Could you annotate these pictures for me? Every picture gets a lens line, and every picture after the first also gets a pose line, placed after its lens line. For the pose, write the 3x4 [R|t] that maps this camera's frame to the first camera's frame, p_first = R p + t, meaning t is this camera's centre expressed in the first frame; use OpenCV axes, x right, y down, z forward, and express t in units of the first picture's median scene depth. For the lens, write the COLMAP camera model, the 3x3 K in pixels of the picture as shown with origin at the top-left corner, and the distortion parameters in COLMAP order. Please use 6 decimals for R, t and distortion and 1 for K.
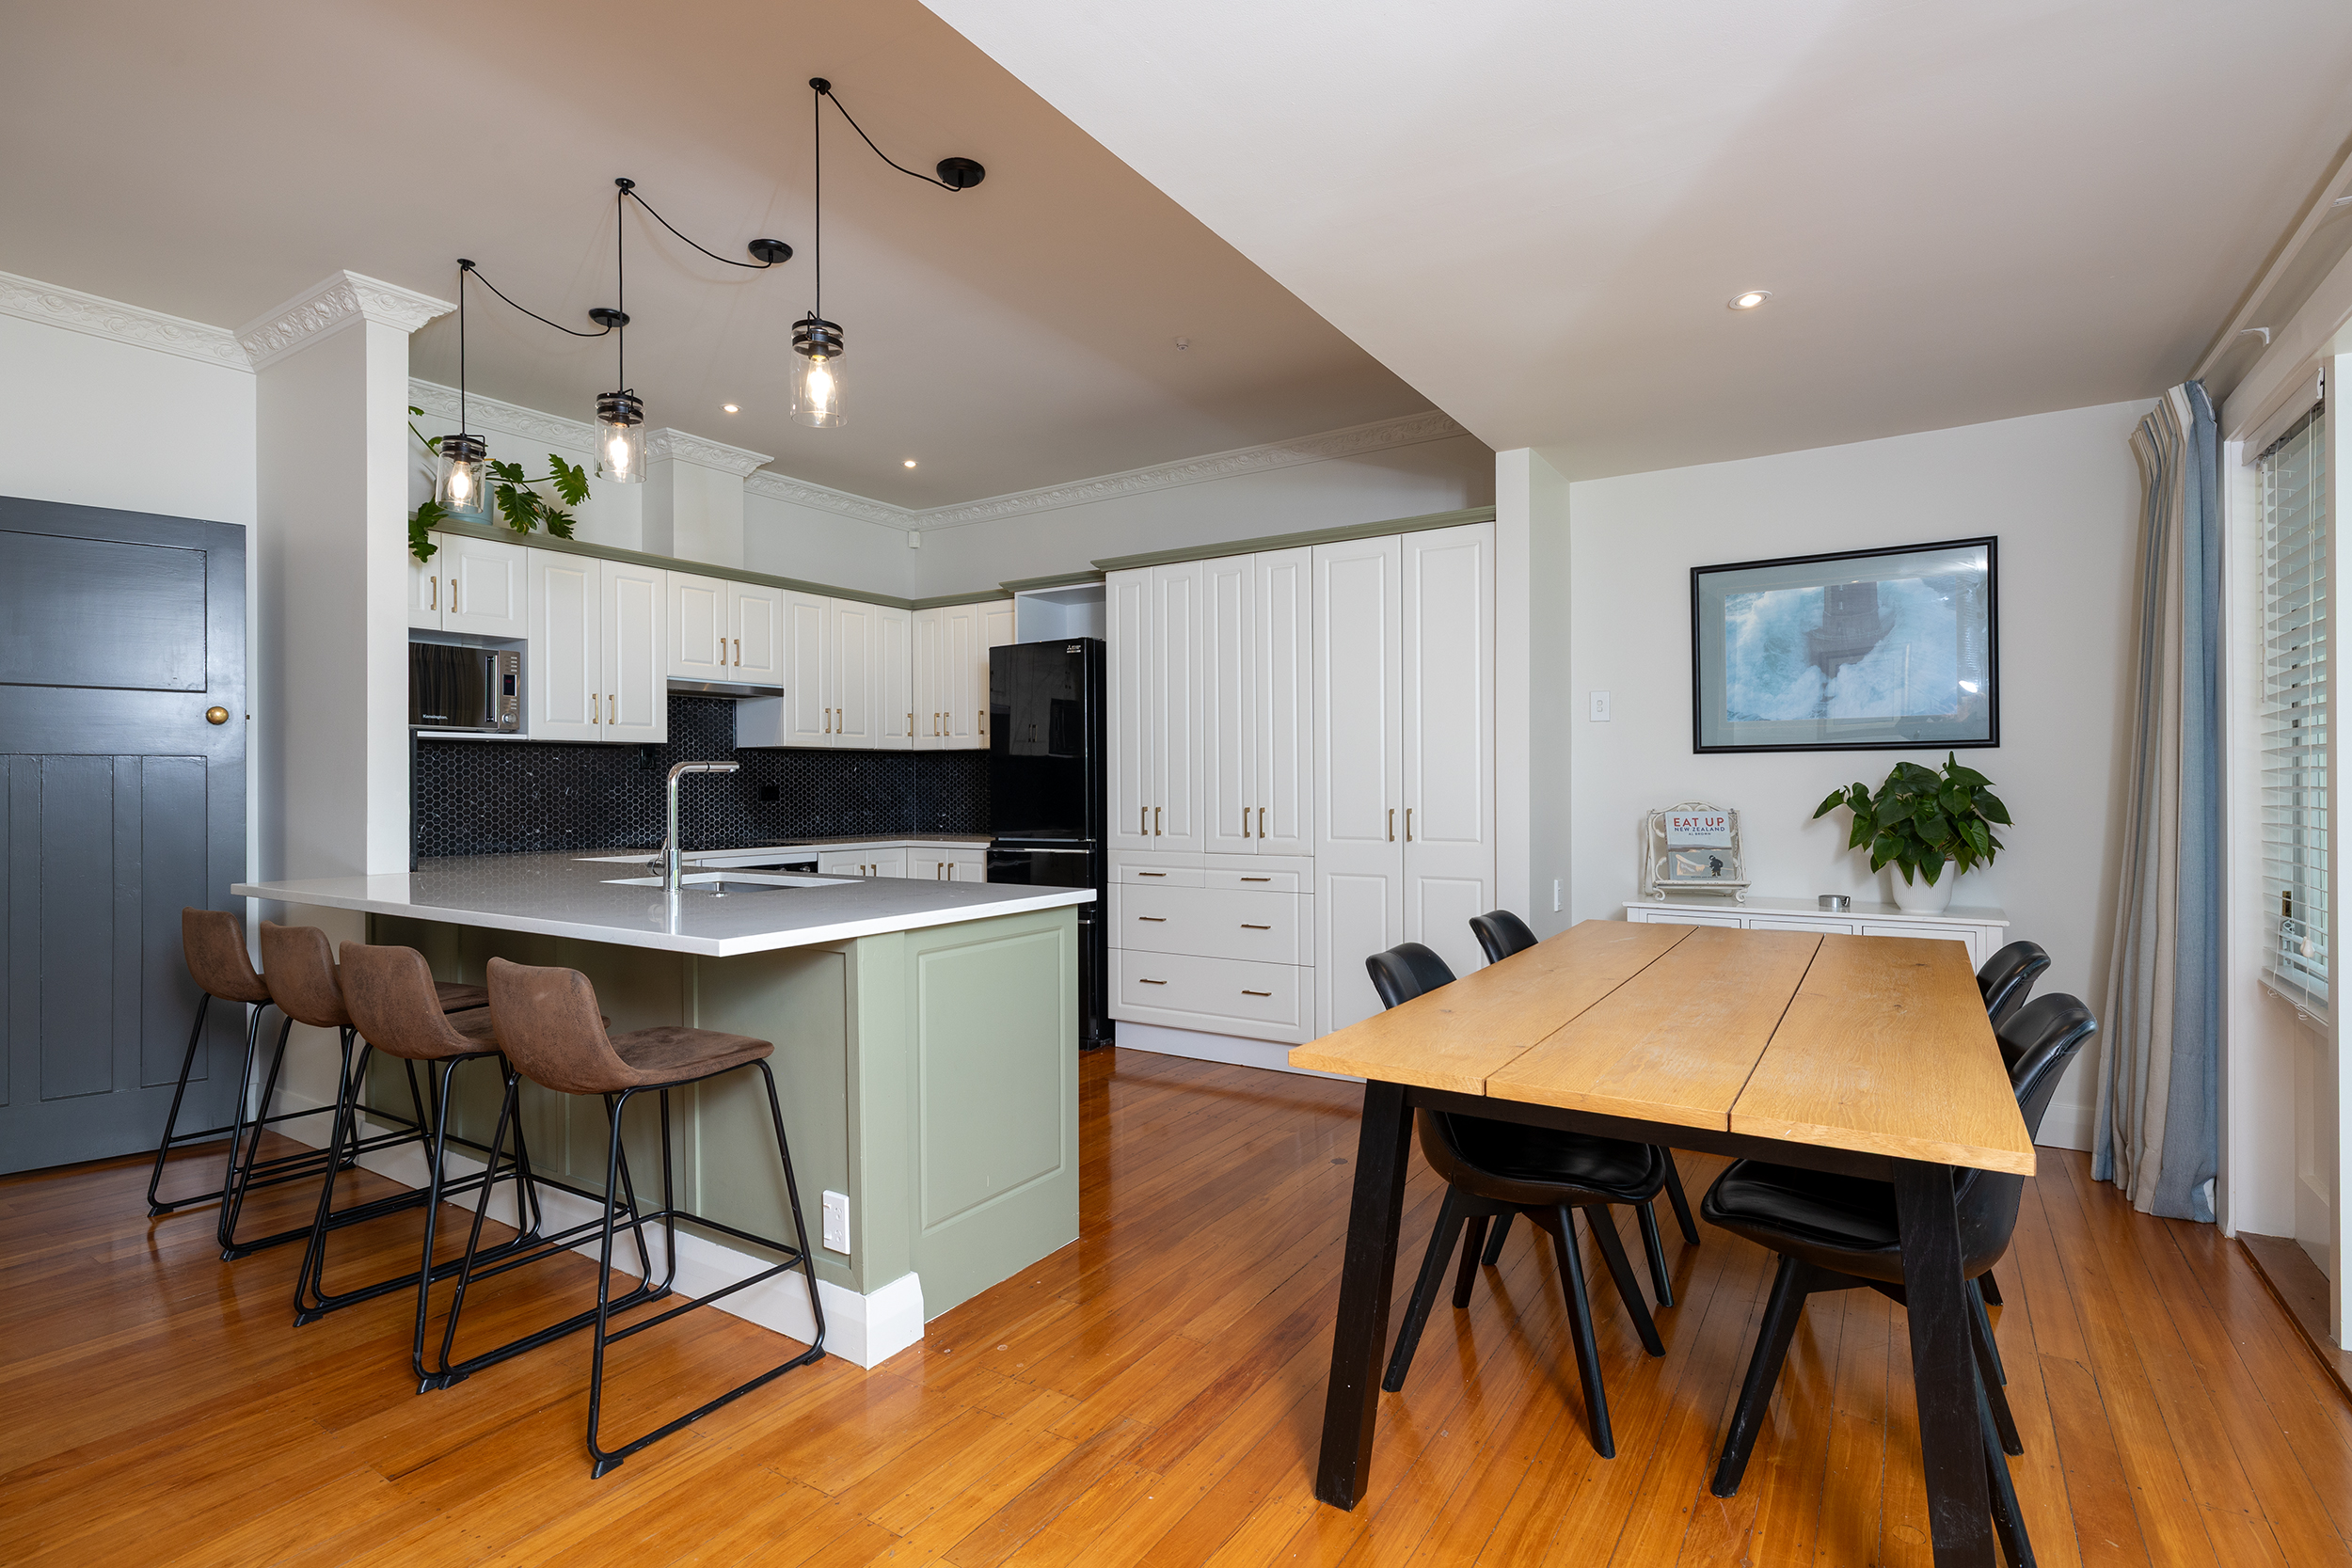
lens RADIAL K [[1127.7, 0, 1176.0], [0, 1127.7, 784.0], [0, 0, 1]] dist [-0.000049, -0.000013]
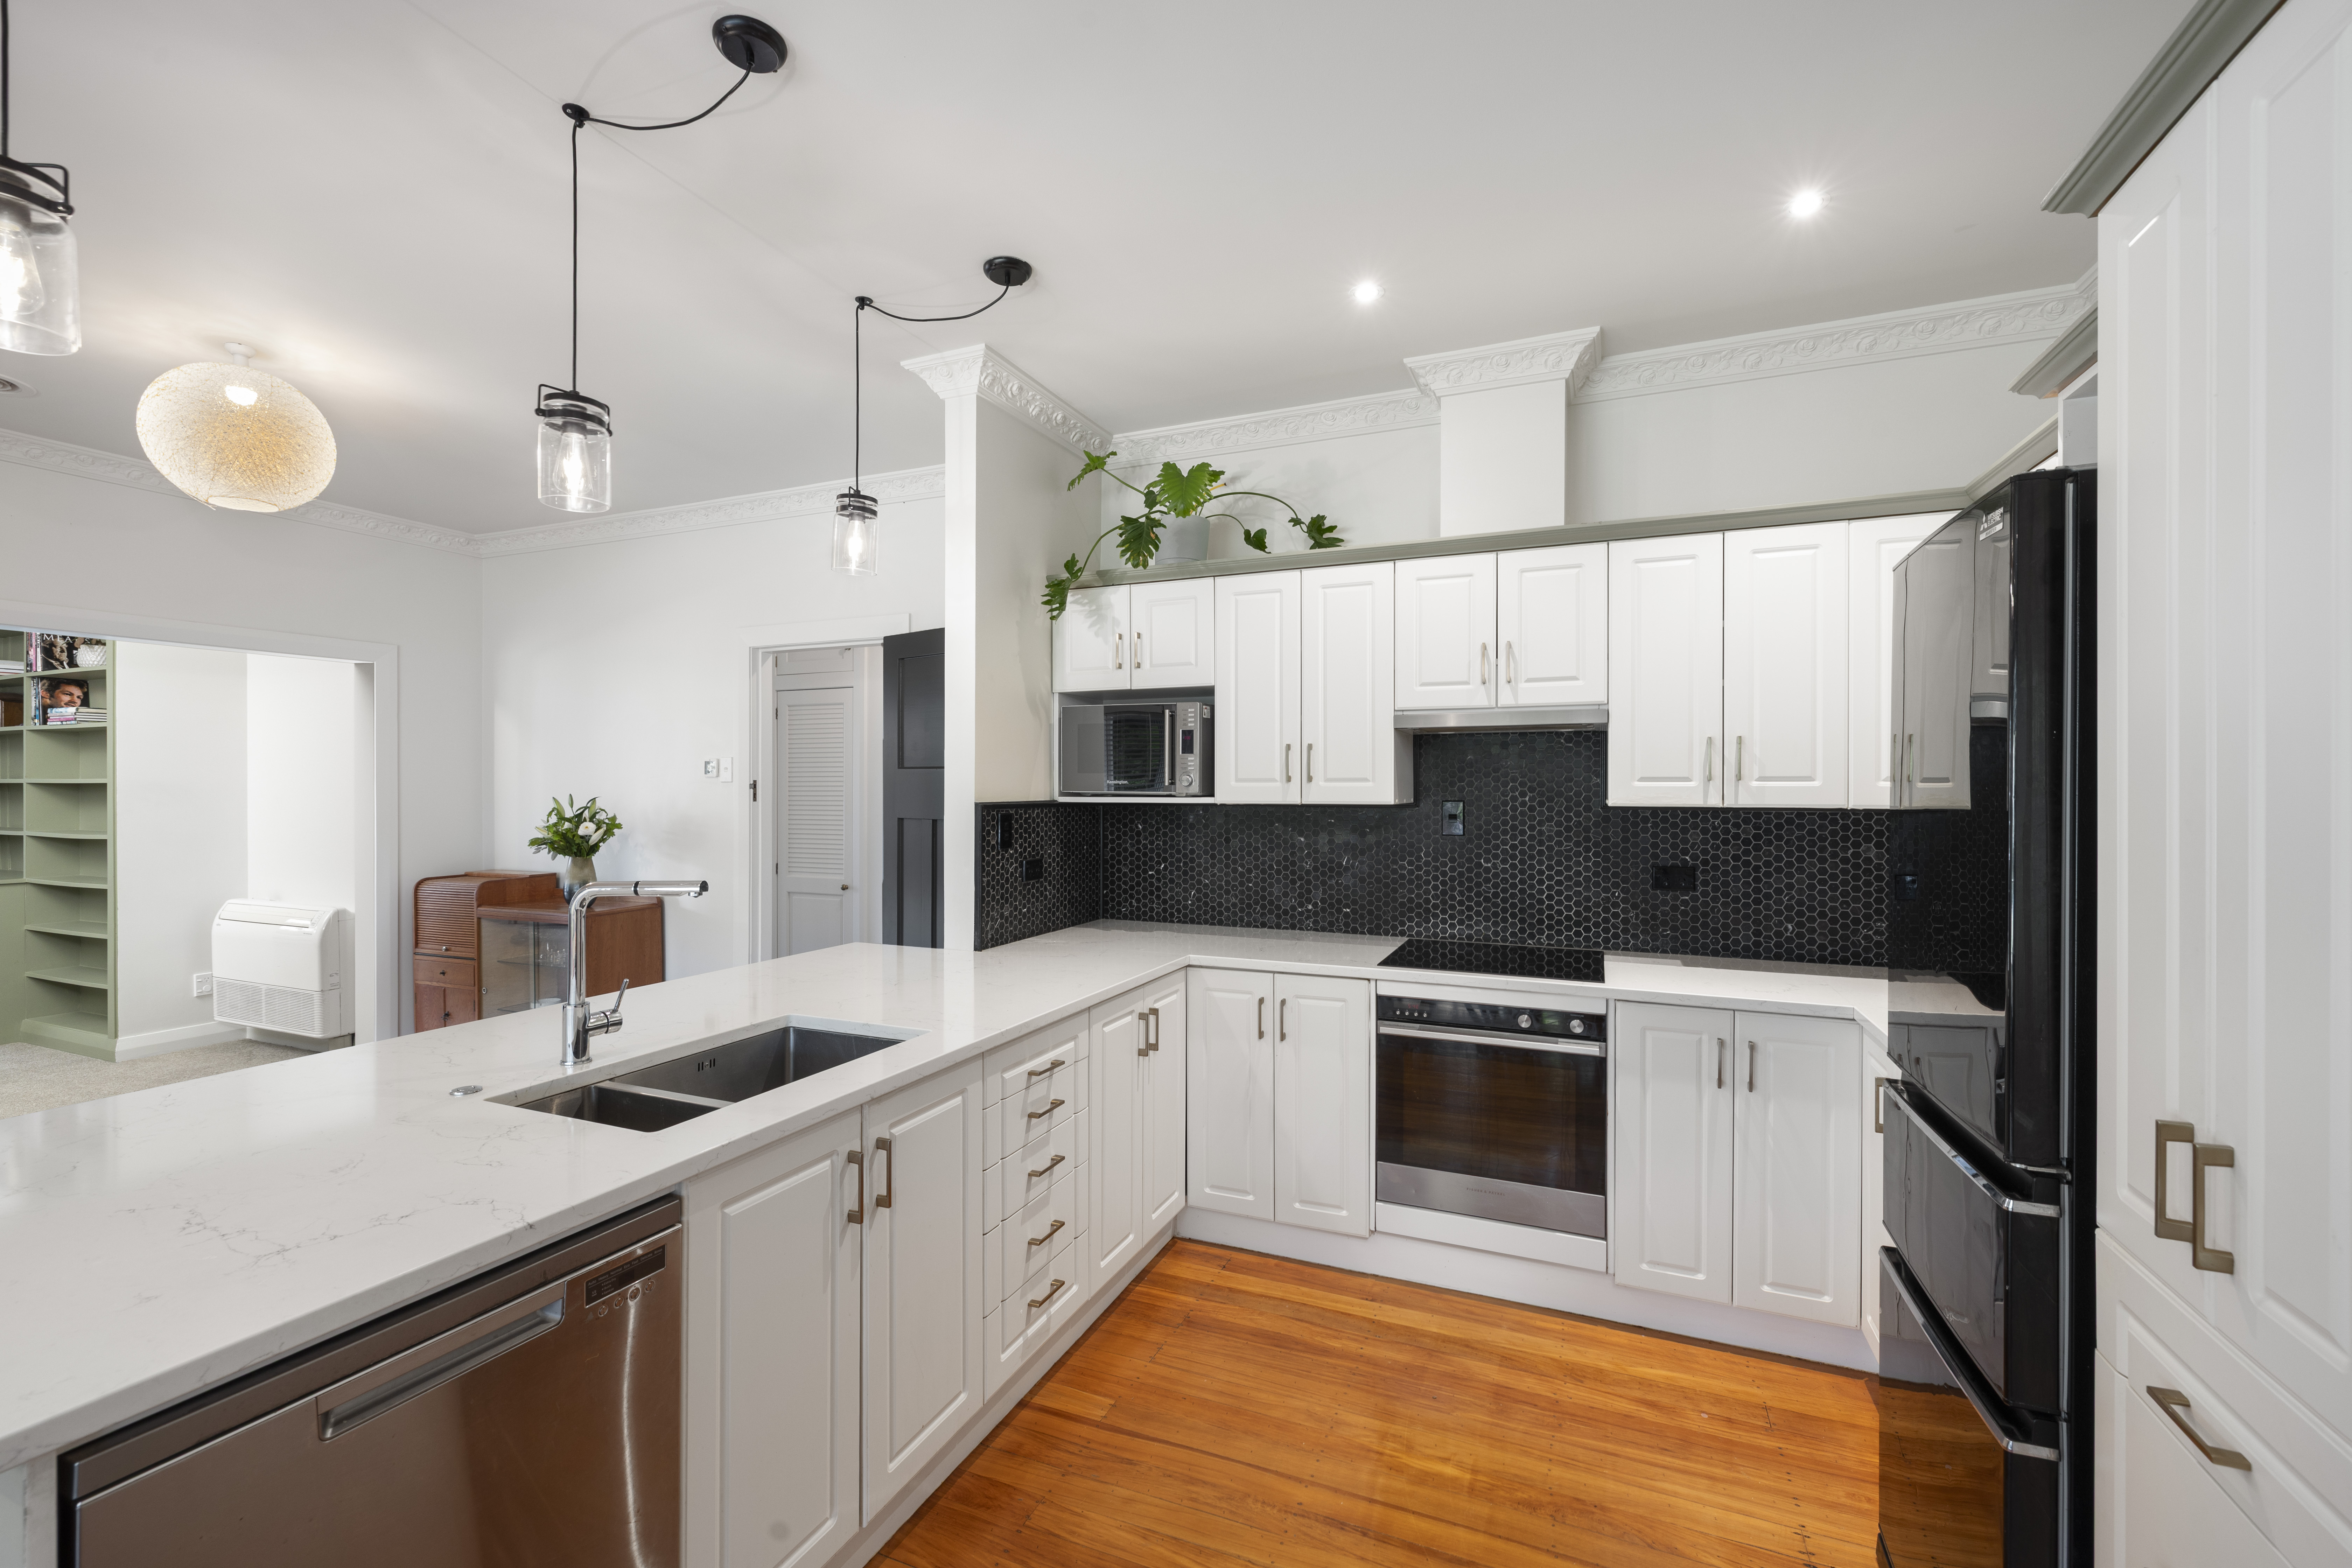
lens RADIAL K [[985.9, 0, 1176.0], [0, 985.9, 784.0], [0, 0, 1]] dist [0.000013, 0.000003]
pose [[0.163675, 0.001070, -0.986514, 0.142016], [-0.003316, 0.999994, 0.000535, -0.049670], [0.986509, 0.003184, 0.163678, 0.779083]]
